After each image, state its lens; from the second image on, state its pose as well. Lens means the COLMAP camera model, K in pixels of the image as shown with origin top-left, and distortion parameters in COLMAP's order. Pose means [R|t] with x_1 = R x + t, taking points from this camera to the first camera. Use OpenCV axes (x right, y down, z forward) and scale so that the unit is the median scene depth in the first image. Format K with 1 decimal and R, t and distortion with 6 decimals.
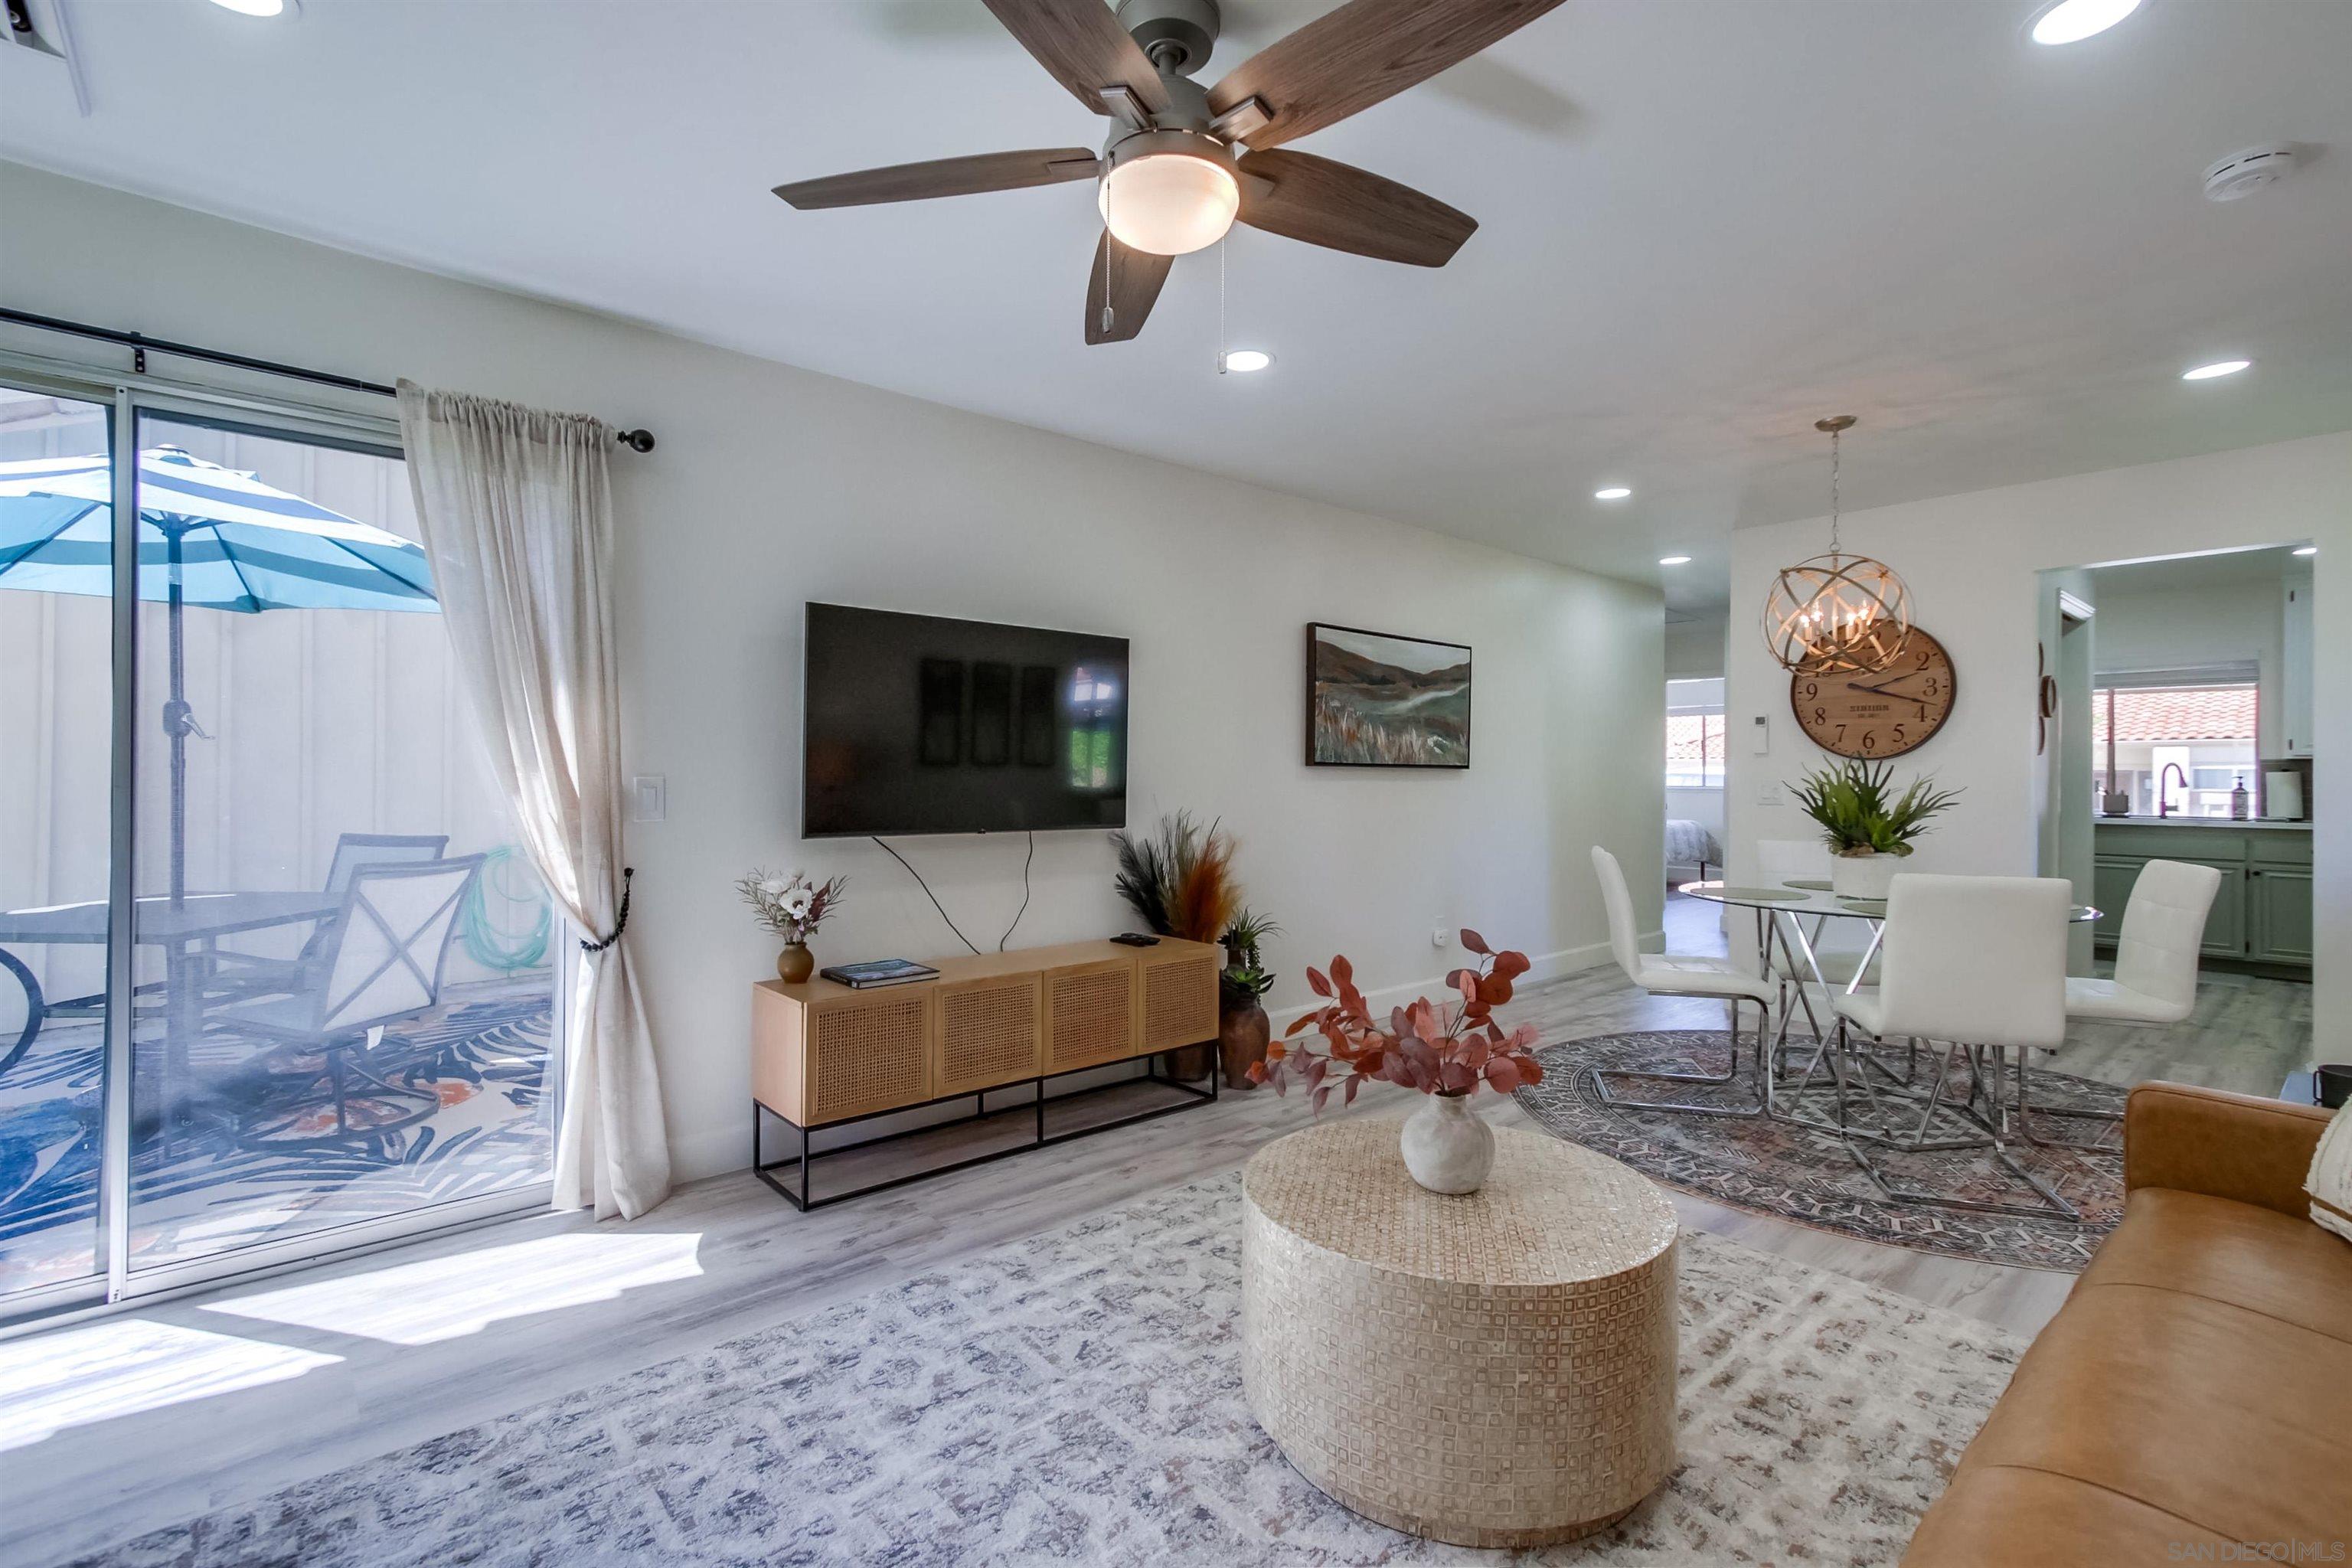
lens RADIAL K [[1062.3, 0, 1177.3], [0, 1062.3, 764.7], [0, 0, 1]] dist [0.001653, 0.000894]
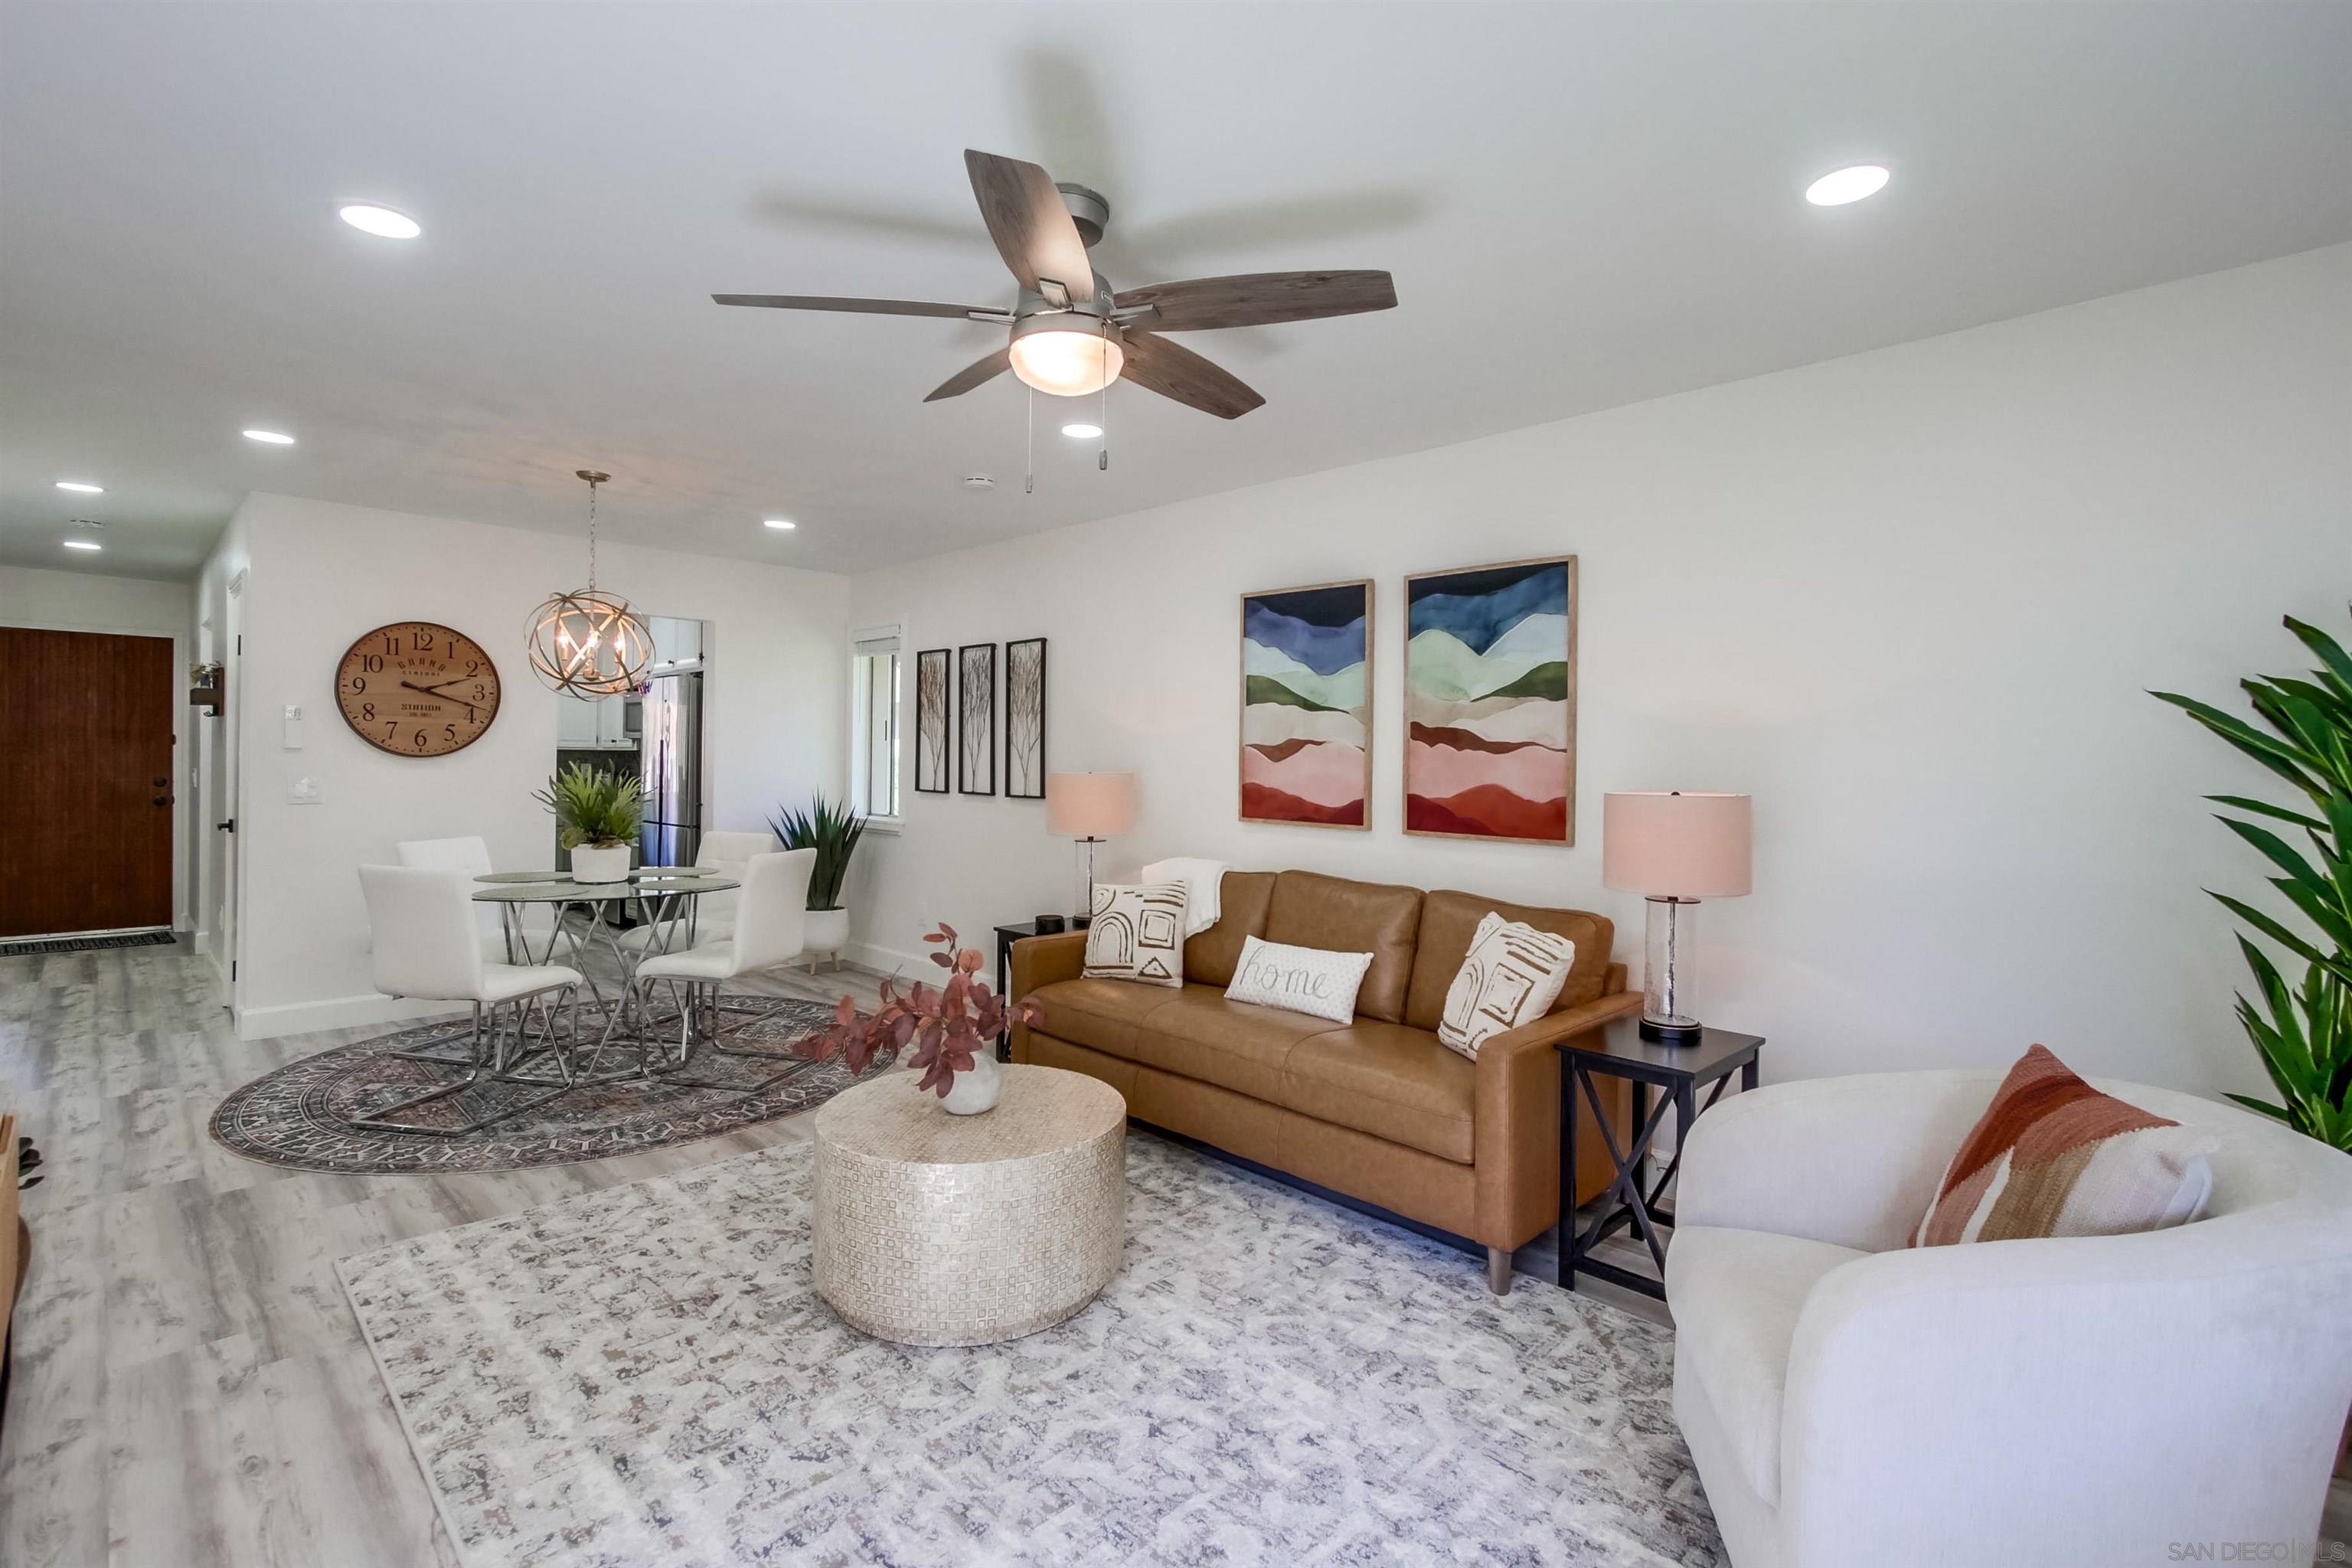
lens RADIAL K [[1069.3, 0, 1174.3], [0, 1069.3, 770.4], [0, 0, 1]] dist [0.001151, 0.000996]
pose [[-0.071600, -0.018787, 0.997257, -0.643326], [-0.022527, 0.999598, 0.017213, -0.037714], [-0.997179, -0.021233, -0.071994, 0.487897]]
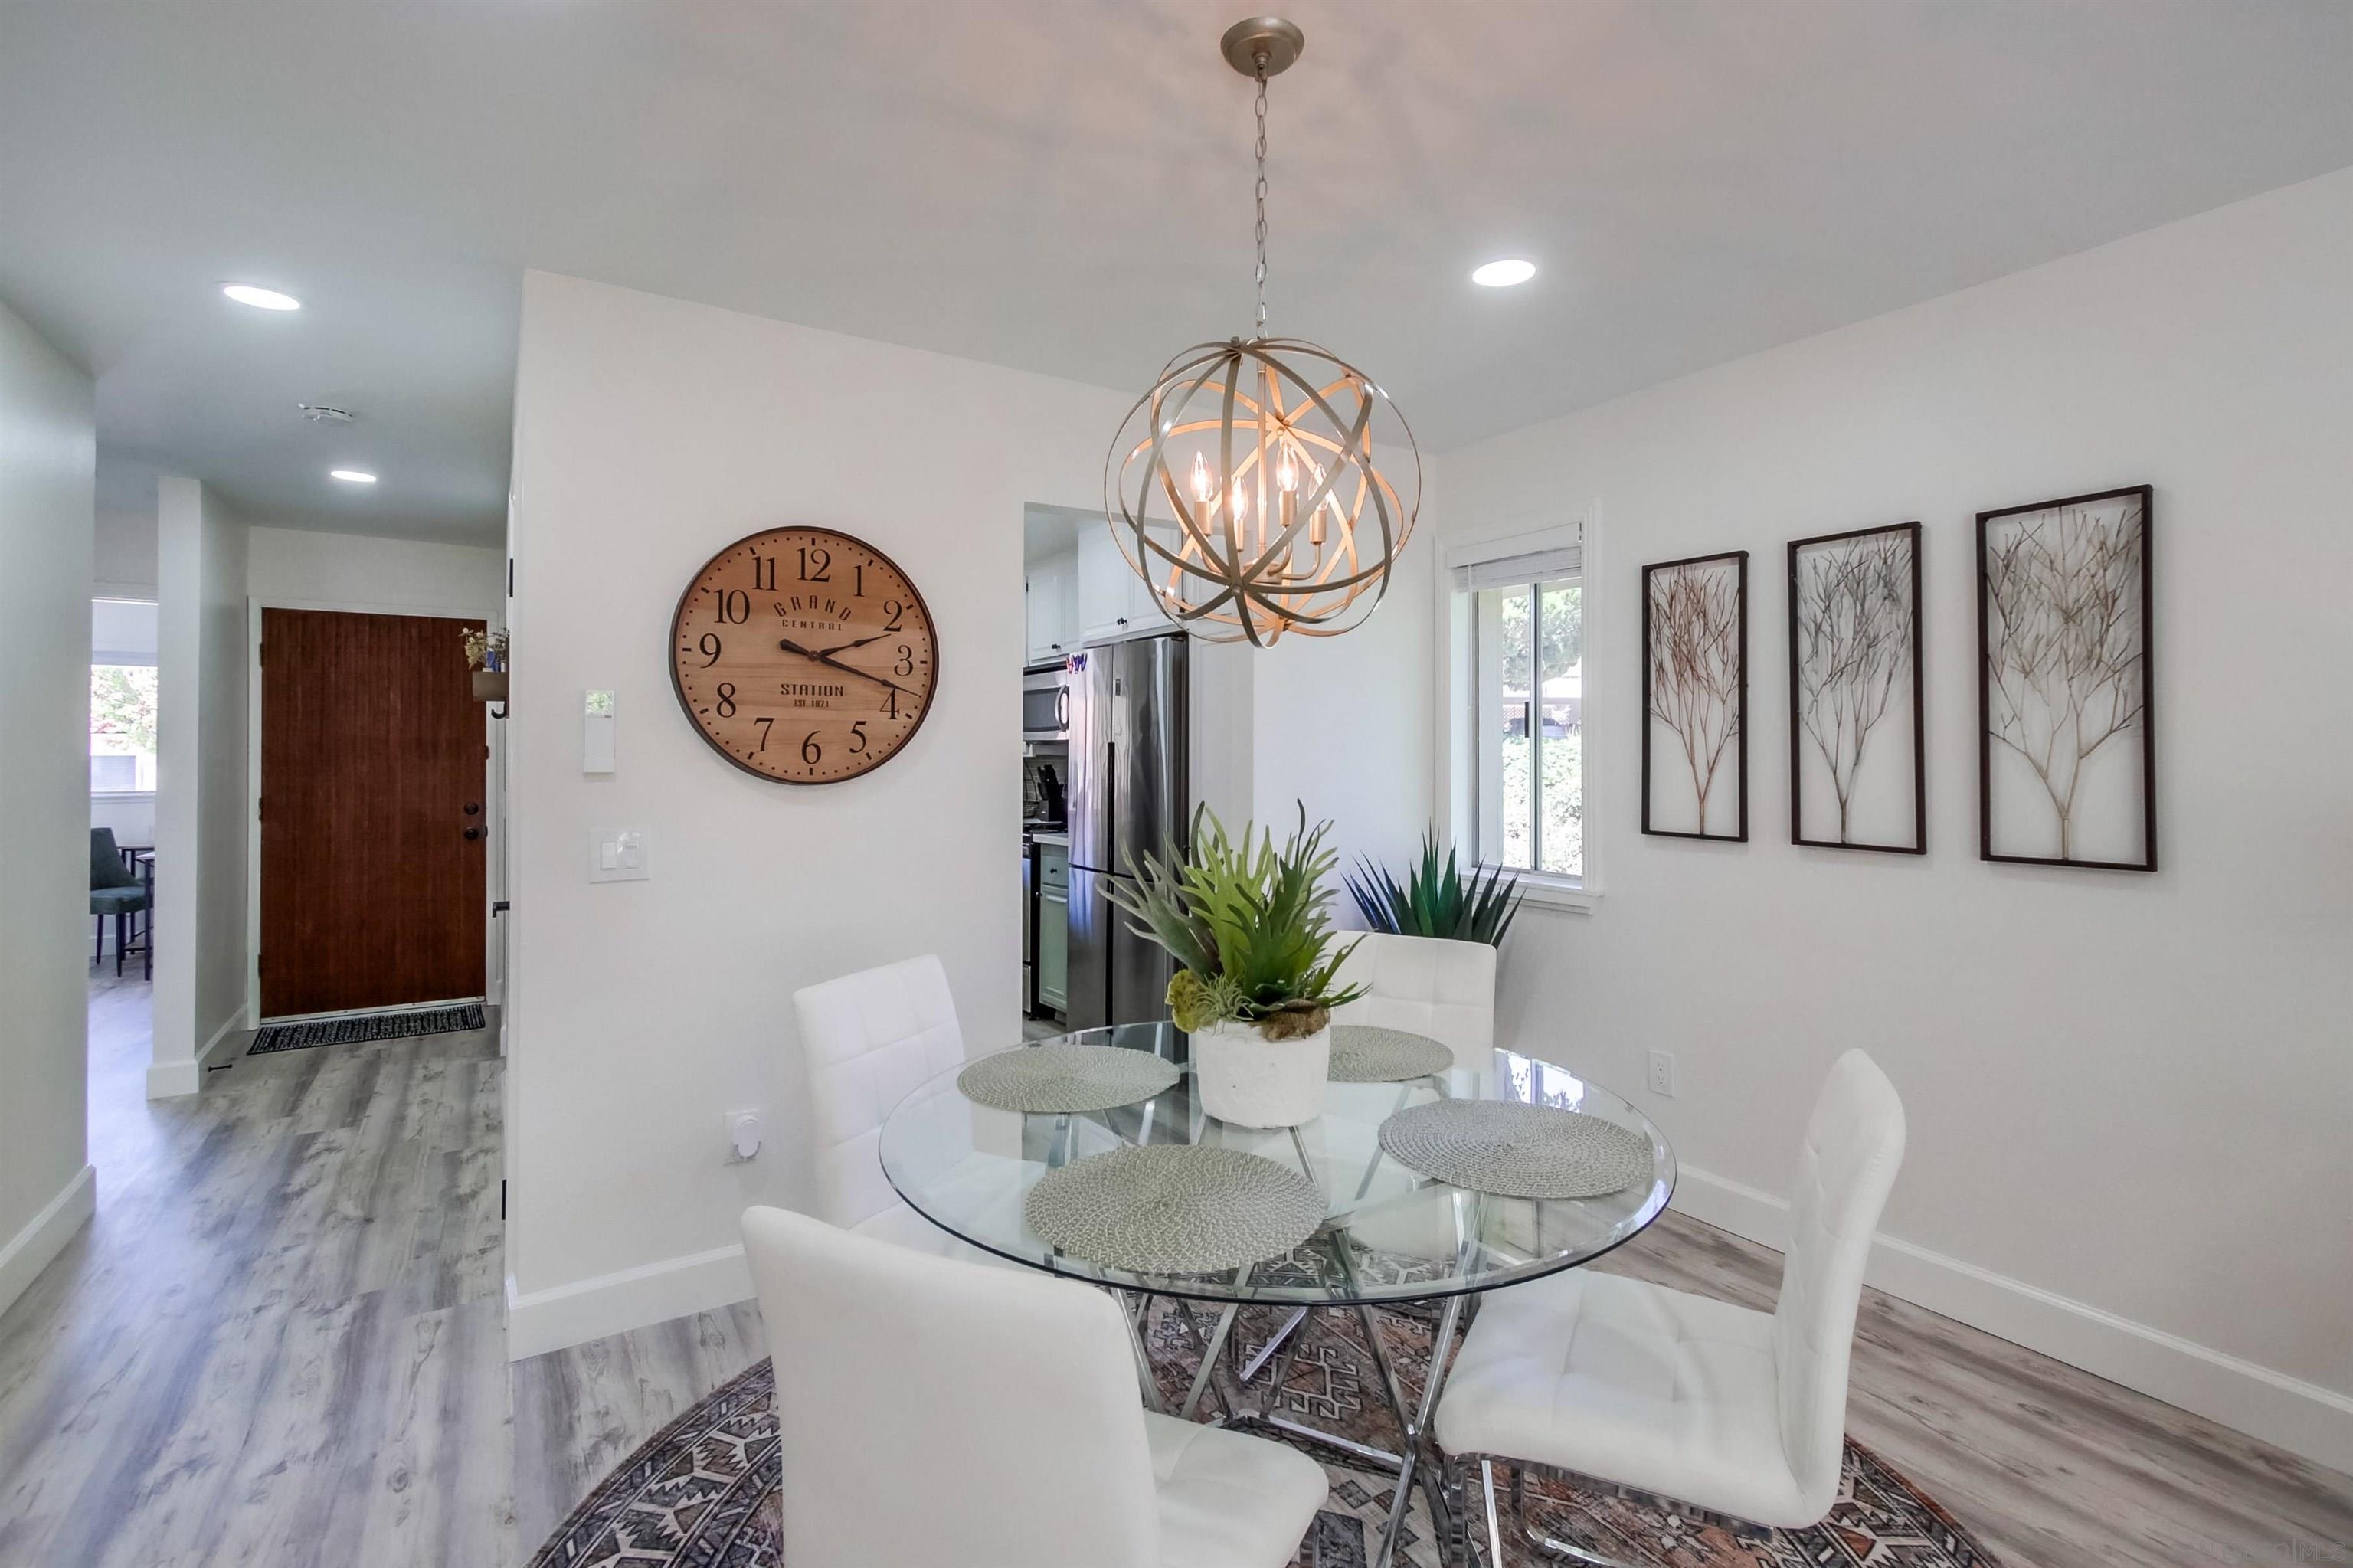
lens RADIAL K [[1067.3, 0, 1173.4], [0, 1067.3, 745.1], [0, 0, 1]] dist [0.001712, 0.000537]
pose [[0.152975, -0.002410, 0.988227, 0.196773], [-0.006356, 0.999974, 0.003423, -0.040204], [-0.988210, -0.006805, 0.152956, 1.053243]]
